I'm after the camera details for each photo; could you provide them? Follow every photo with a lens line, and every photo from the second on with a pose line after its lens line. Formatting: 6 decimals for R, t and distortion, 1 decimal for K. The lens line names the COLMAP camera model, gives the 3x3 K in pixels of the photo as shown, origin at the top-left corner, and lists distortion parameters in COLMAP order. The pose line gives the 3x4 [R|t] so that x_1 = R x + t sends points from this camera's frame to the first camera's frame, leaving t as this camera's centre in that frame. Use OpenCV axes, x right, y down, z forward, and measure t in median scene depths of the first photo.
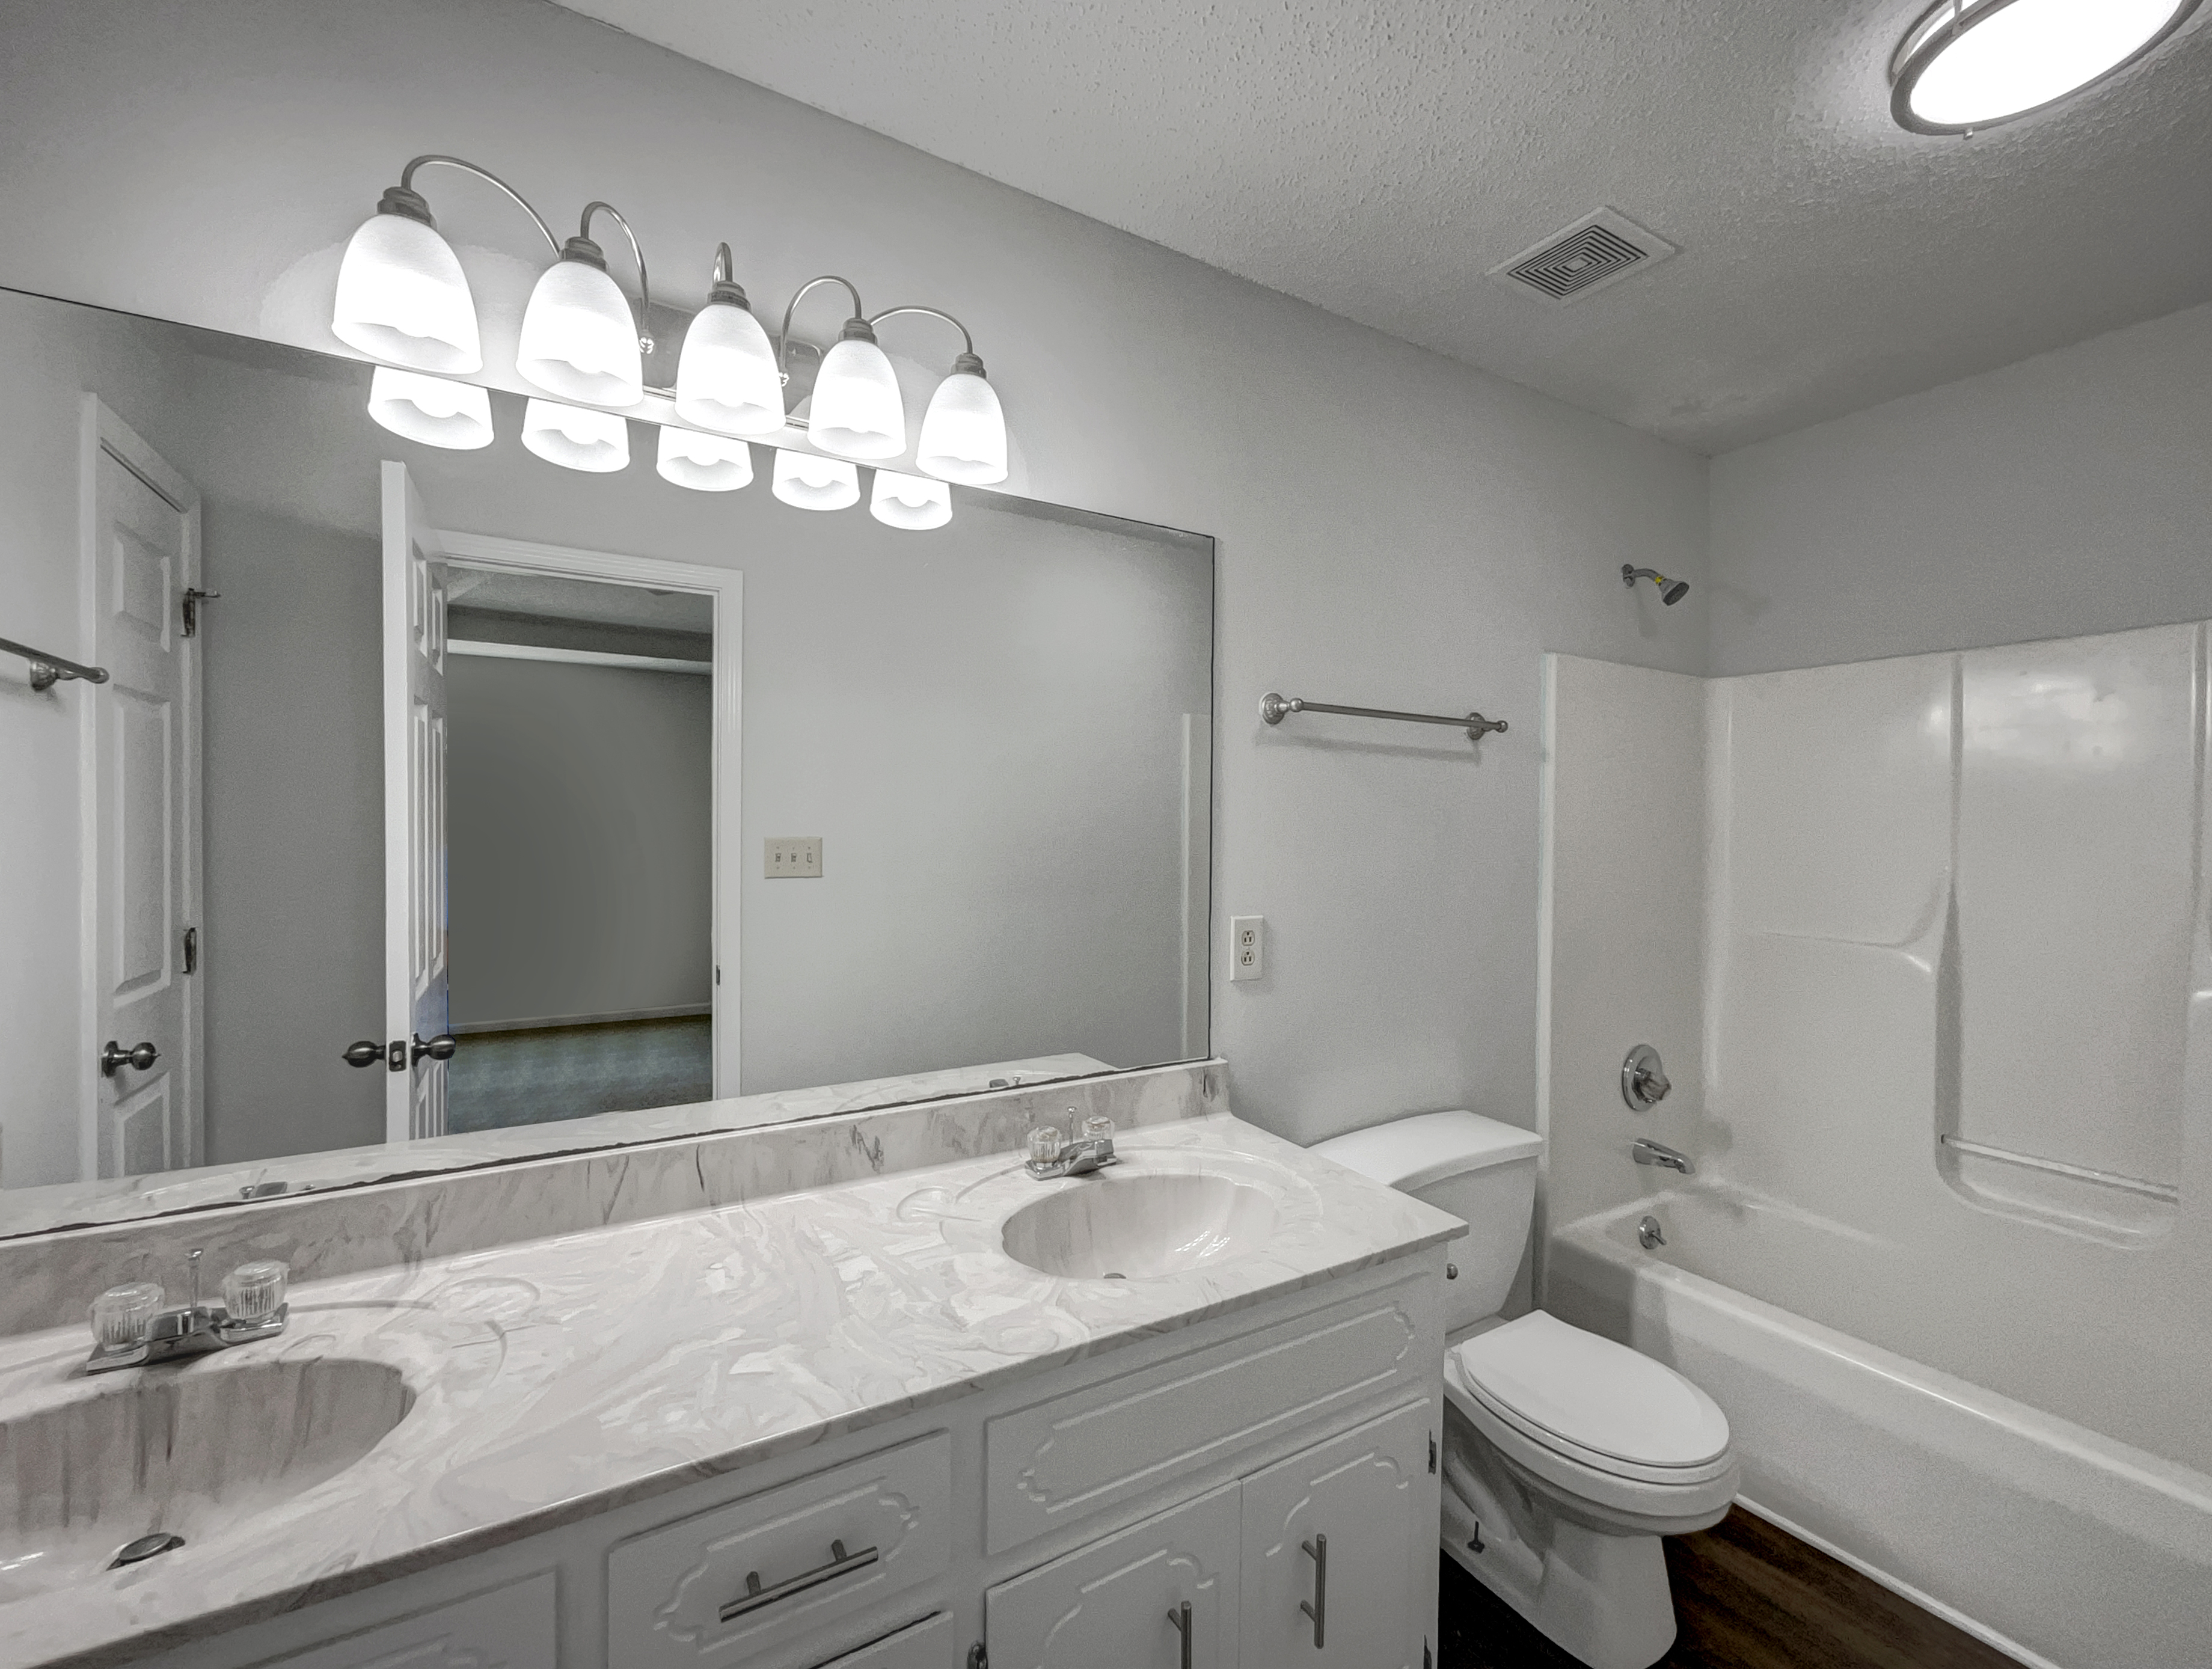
lens RADIAL K [[933.2, 0, 1096.4], [0, 933.2, 832.8], [0, 0, 1]] dist [0.001951, -0.003069]
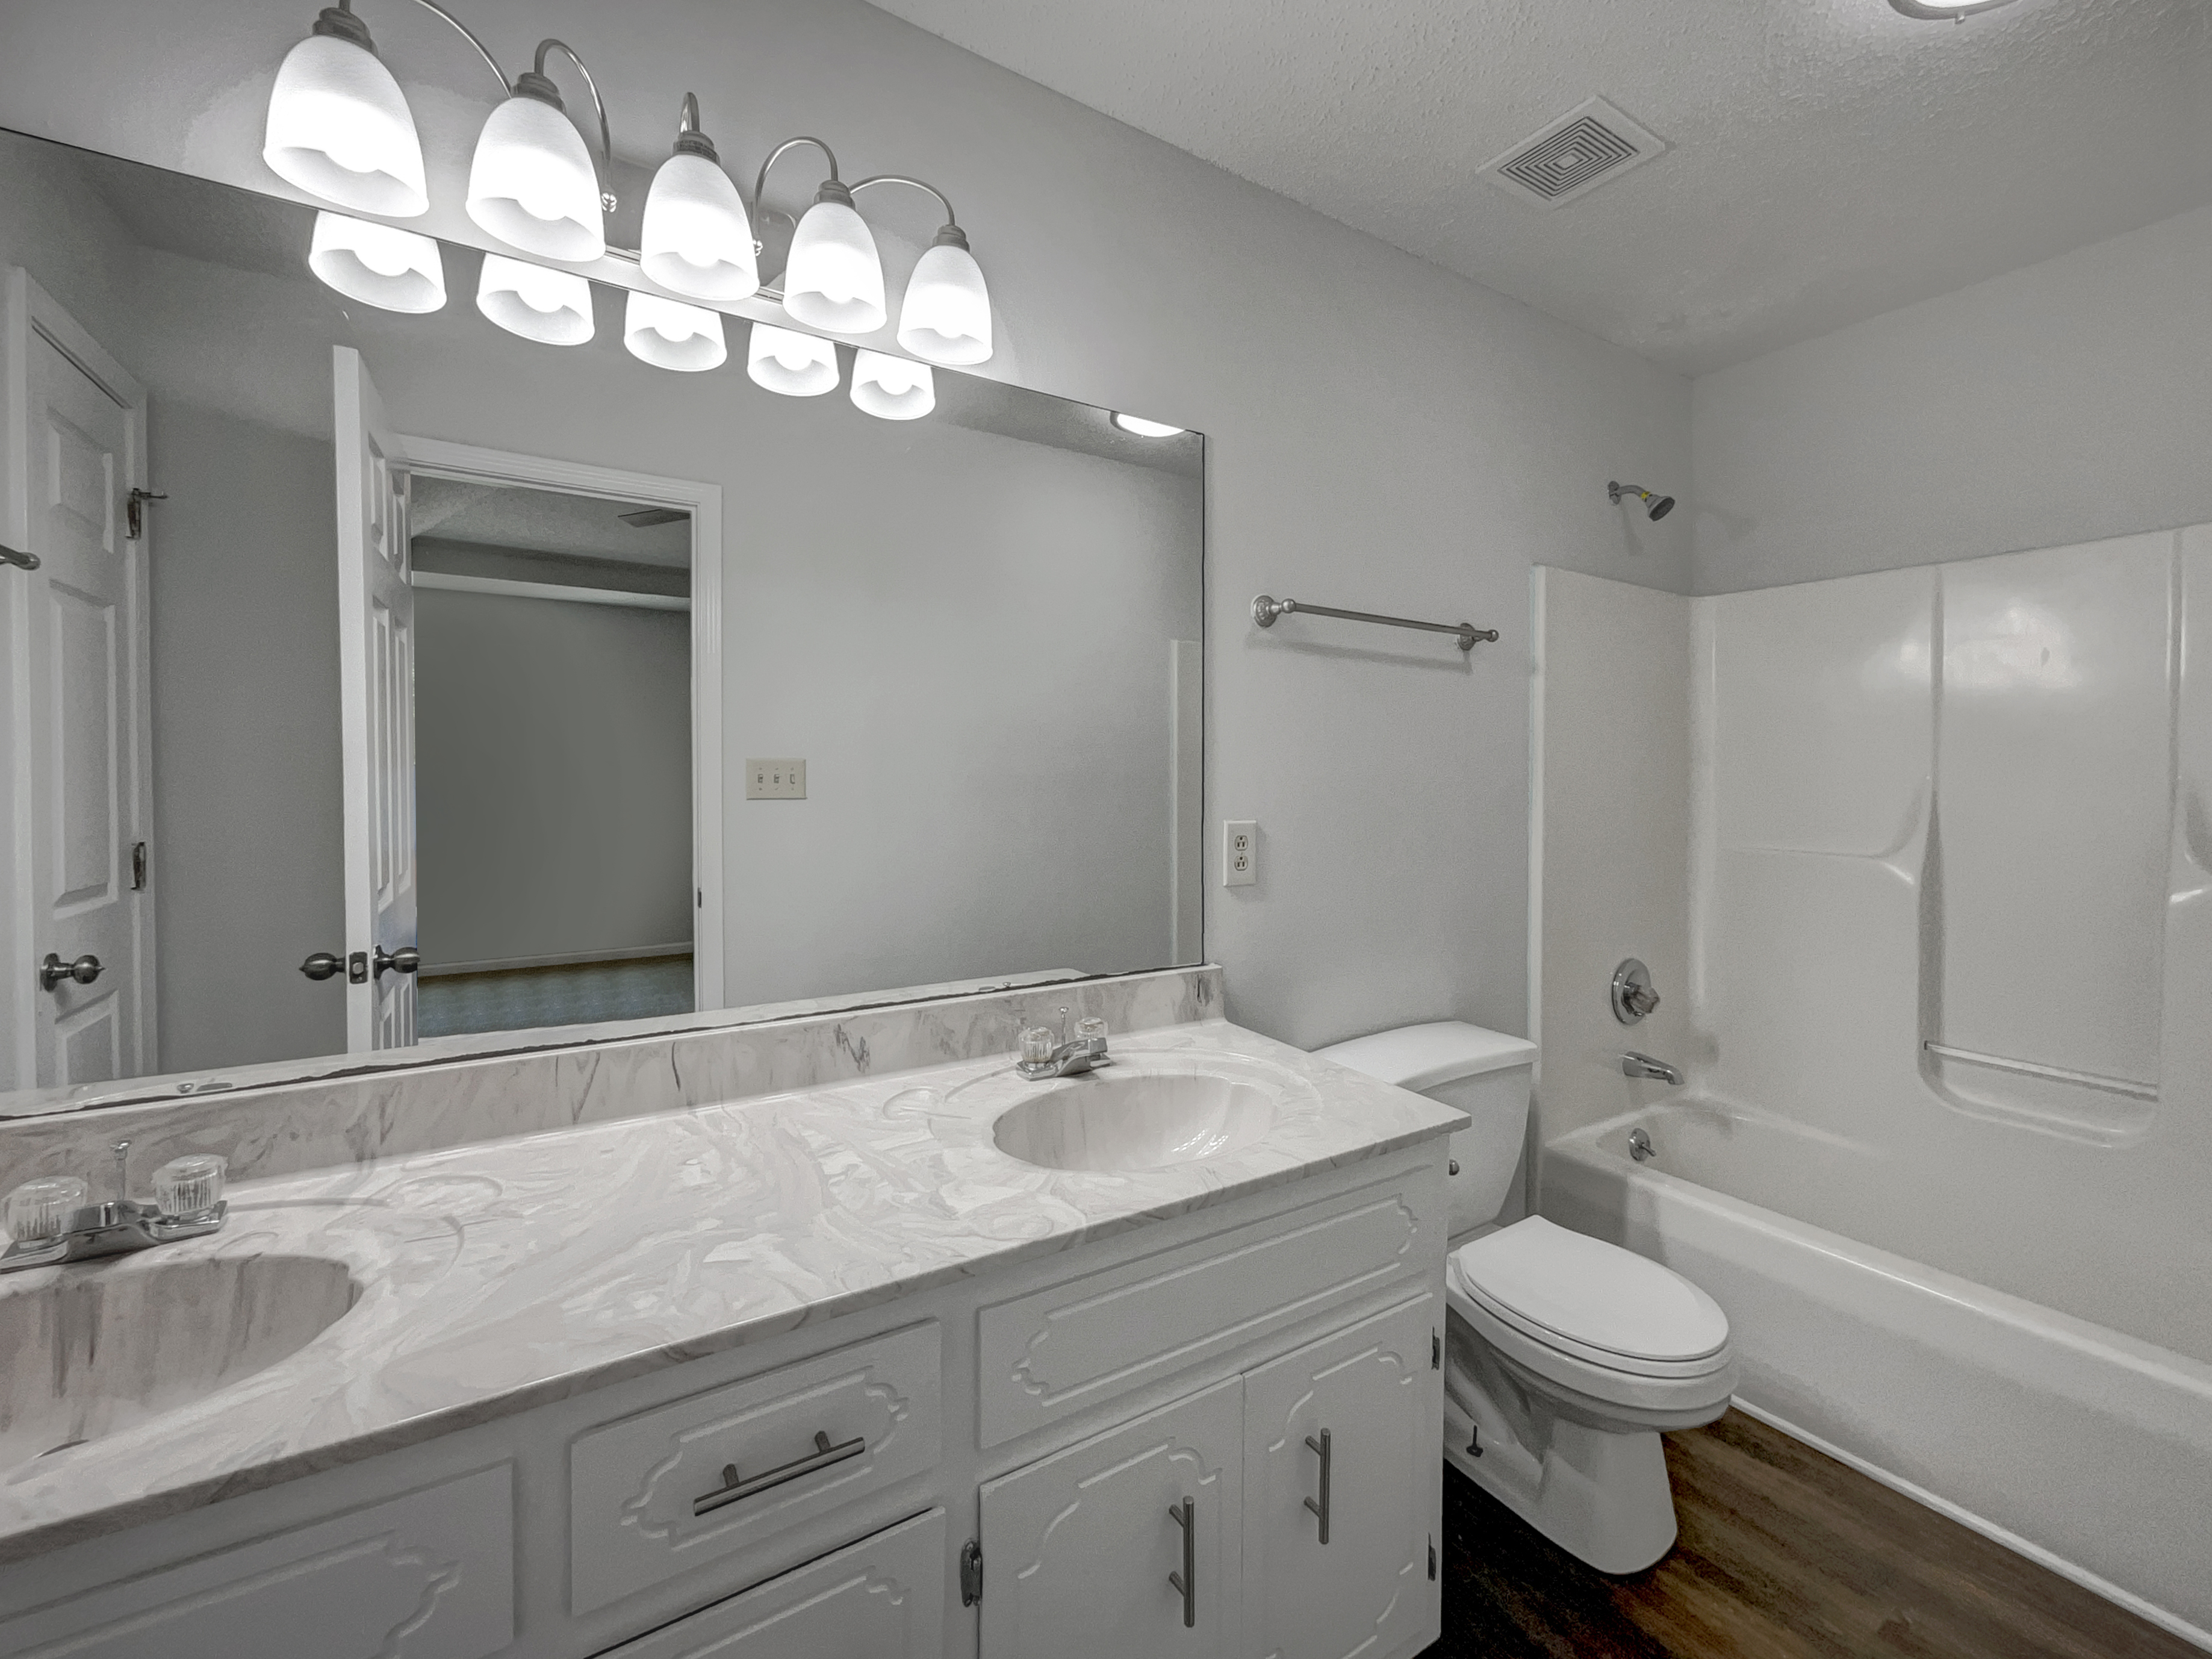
lens RADIAL K [[904.3, 0, 1102.7], [0, 904.3, 822.7], [0, 0, 1]] dist [0.000225, -0.002270]
pose [[0.999675, -0.007679, 0.024309, -0.007487], [0.007503, 0.999945, 0.007301, 0.096972], [-0.024364, -0.007116, 0.999678, 0.060309]]
